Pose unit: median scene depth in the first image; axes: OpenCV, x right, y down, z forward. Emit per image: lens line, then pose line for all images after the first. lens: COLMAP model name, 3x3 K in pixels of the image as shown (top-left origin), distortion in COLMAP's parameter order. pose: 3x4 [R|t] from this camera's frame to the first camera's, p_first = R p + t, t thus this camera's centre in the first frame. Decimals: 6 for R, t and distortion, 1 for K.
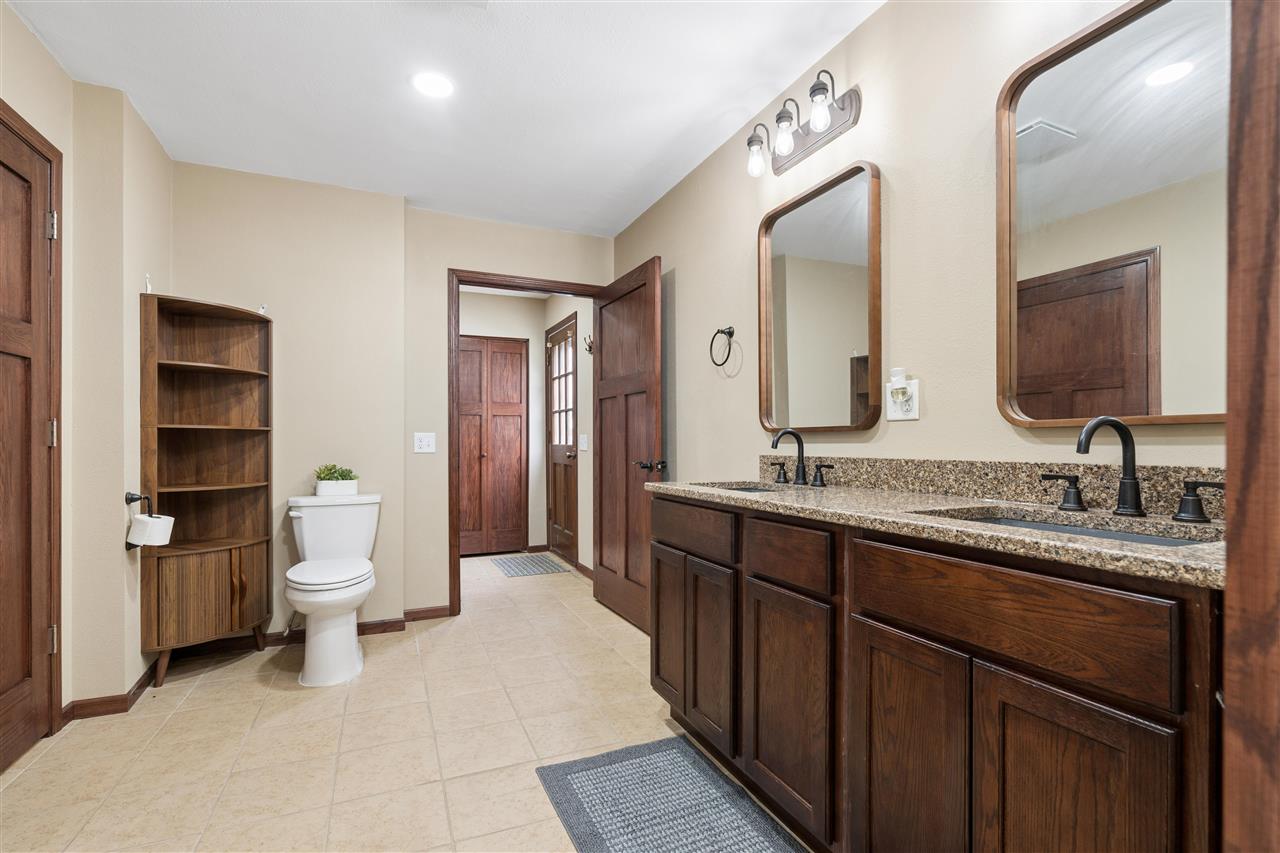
lens RADIAL K [[578.4, 0, 635.6], [0, 578.4, 445.9], [0, 0, 1]] dist [-0.009118, 0.000258]
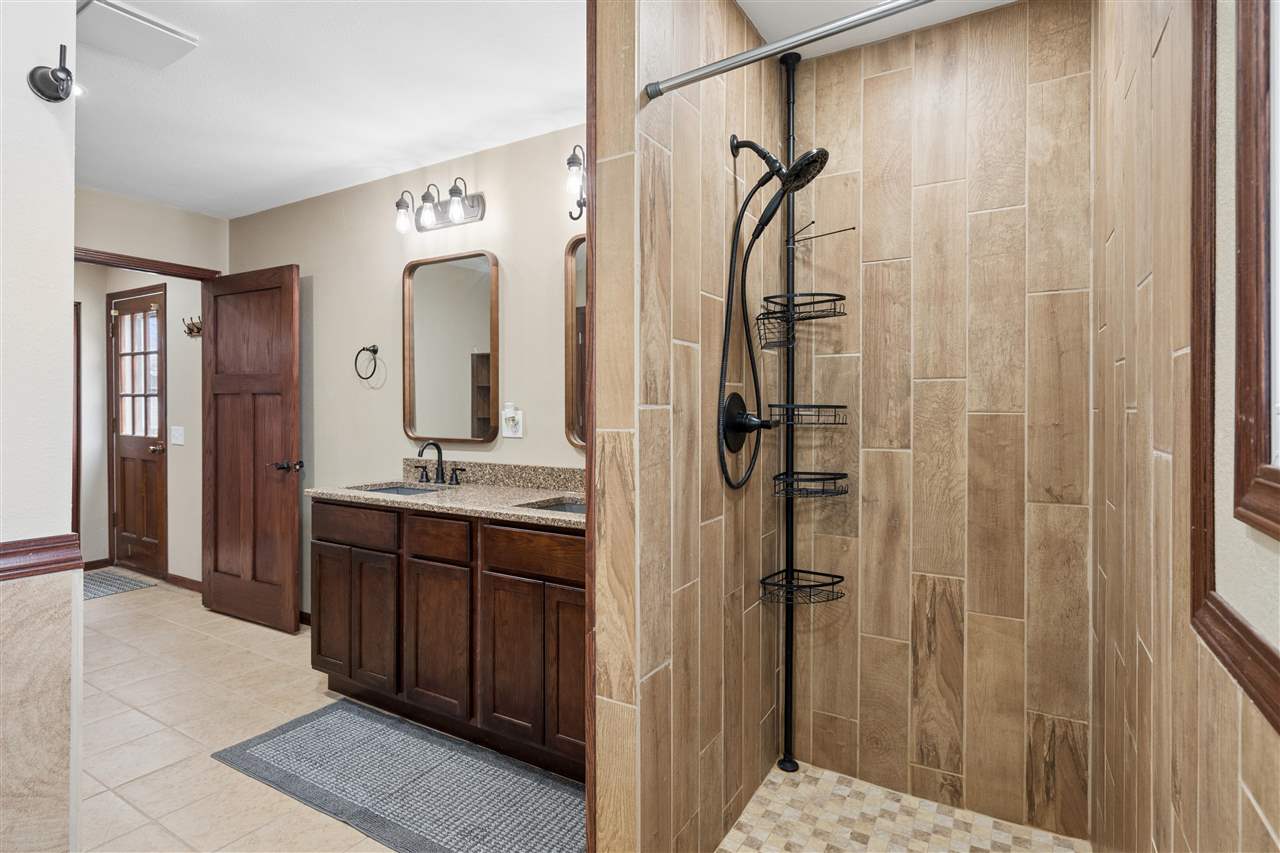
lens RADIAL K [[650.5, 0, 634.0], [0, 650.5, 408.1], [0, 0, 1]] dist [-0.004002, -0.000452]
pose [[0.818912, 0.000501, 0.573919, -0.227888], [0.000977, 0.999997, -0.002266, -0.113892], [-0.573918, 0.002416, 0.818909, -0.518855]]
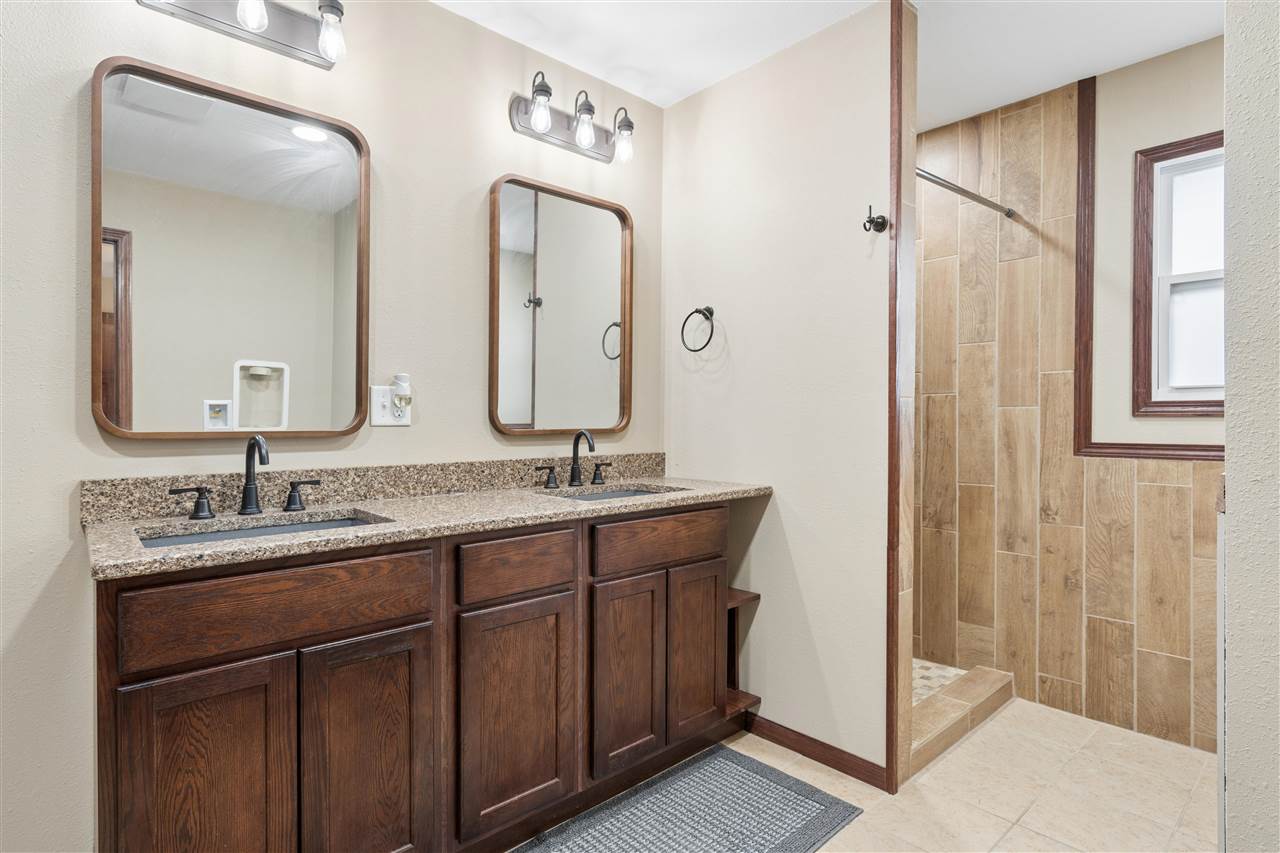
lens RADIAL K [[633.0, 0, 642.0], [0, 633.0, 416.5], [0, 0, 1]] dist [-0.004378, -0.000248]
pose [[-0.309980, 0.005615, 0.950727, -0.685222], [0.004025, 0.999981, -0.004594, -0.053009], [-0.950735, 0.002403, -0.309997, 0.916797]]
